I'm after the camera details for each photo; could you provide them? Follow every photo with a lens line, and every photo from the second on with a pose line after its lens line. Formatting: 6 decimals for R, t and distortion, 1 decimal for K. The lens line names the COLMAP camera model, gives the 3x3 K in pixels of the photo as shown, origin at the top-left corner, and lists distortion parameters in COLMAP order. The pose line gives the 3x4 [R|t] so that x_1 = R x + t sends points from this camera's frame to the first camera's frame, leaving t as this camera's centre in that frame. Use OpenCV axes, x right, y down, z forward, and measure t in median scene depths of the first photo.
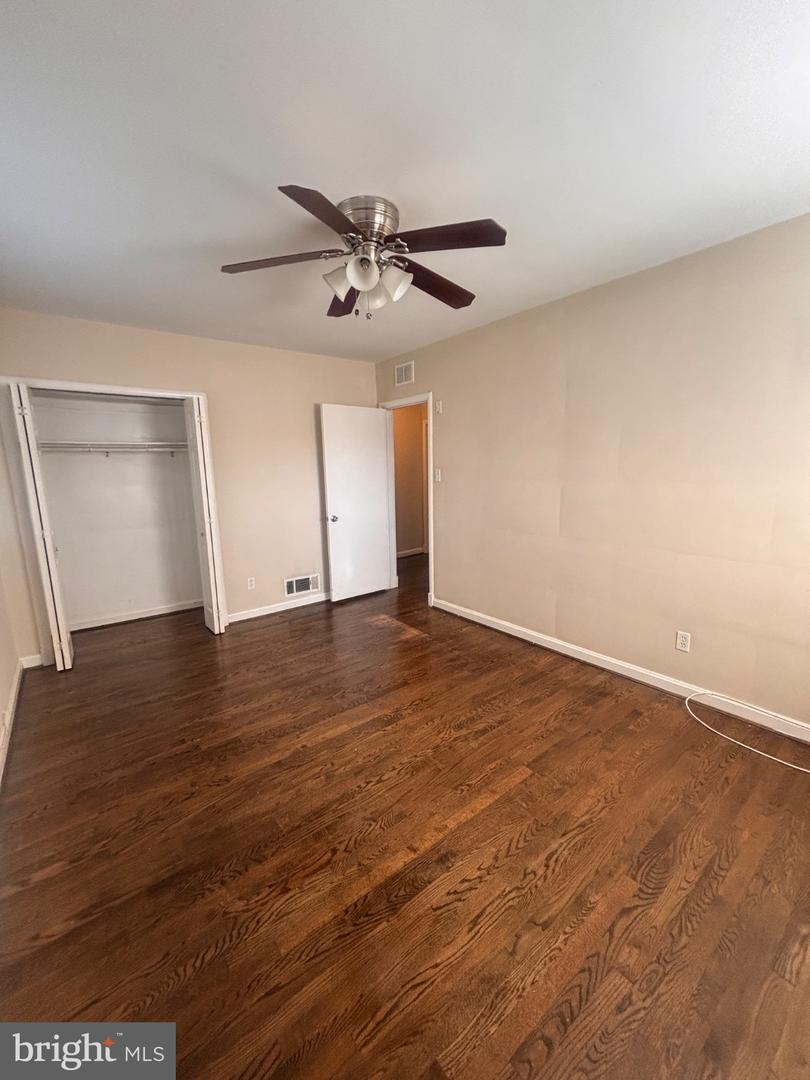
lens RADIAL K [[435.6, 0, 404.6], [0, 435.6, 539.2], [0, 0, 1]] dist [-0.000247, 0.000043]
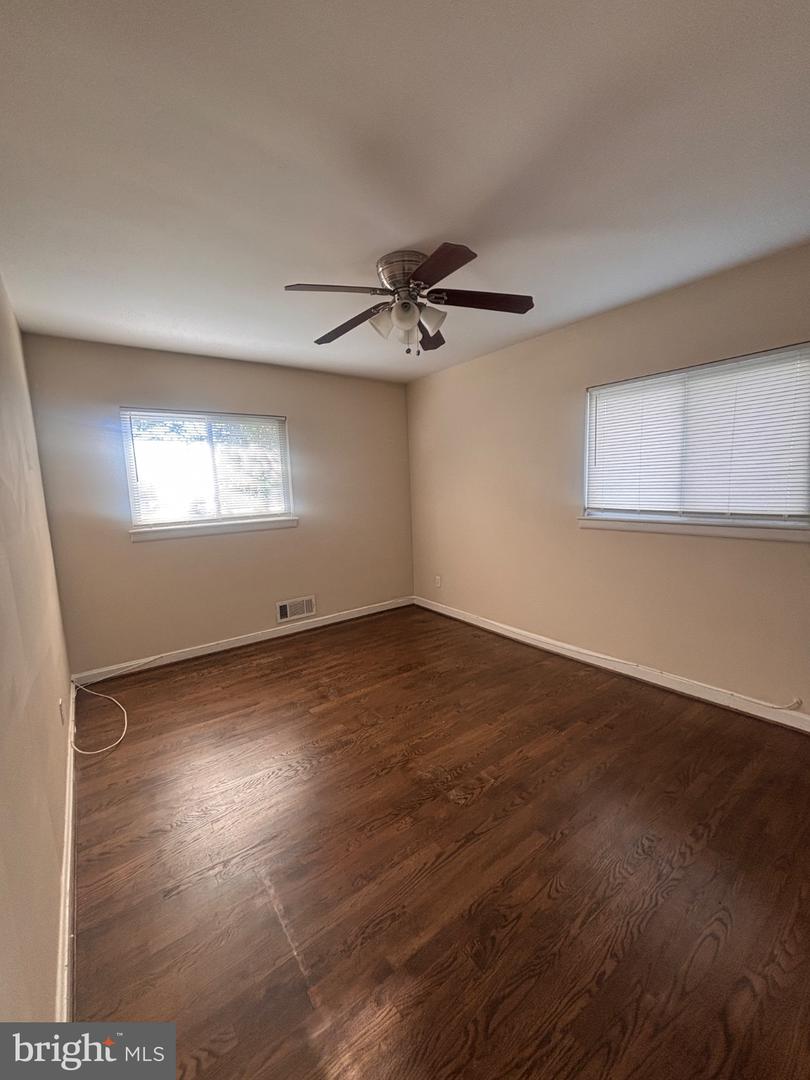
lens RADIAL K [[435.6, 0, 404.6], [0, 435.6, 539.2], [0, 0, 1]] dist [-0.000247, 0.000043]
pose [[-0.998248, 0.051717, 0.028760, -0.071449], [0.057964, 0.952415, 0.299243, -0.355019], [-0.011915, 0.300385, -0.953743, 2.084458]]
